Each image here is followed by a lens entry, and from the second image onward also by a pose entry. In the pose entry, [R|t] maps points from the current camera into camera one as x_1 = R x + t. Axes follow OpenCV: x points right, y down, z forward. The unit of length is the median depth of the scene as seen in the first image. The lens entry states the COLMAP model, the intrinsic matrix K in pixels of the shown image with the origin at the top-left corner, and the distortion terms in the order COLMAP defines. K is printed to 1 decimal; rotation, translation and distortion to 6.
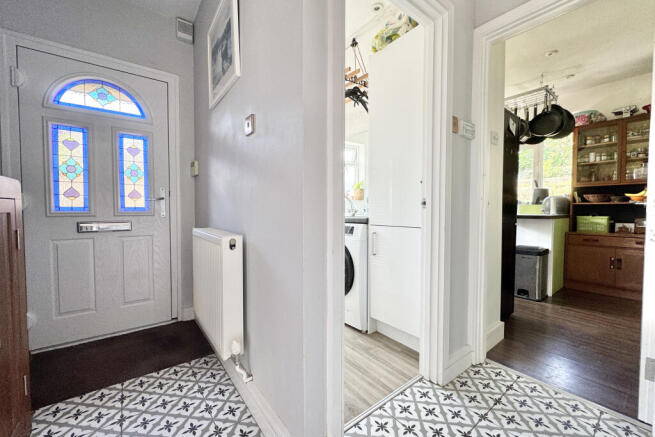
lens RADIAL K [[260.3, 0, 328.1], [0, 260.3, 216.9], [0, 0, 1]] dist [-0.001527, -0.000151]
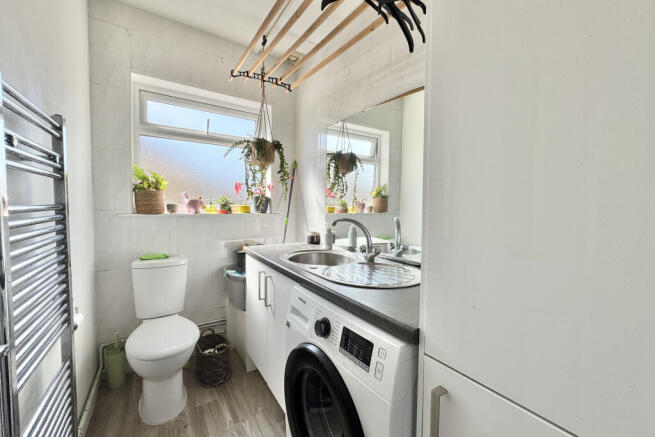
lens RADIAL K [[260.3, 0, 327.1], [0, 260.3, 219.5], [0, 0, 1]] dist [-0.001527, -0.000151]
pose [[0.997222, 0.025179, -0.070109, 0.045374], [-0.024241, 0.999605, 0.014200, -0.088036], [0.070439, -0.012461, 0.997438, 0.491586]]
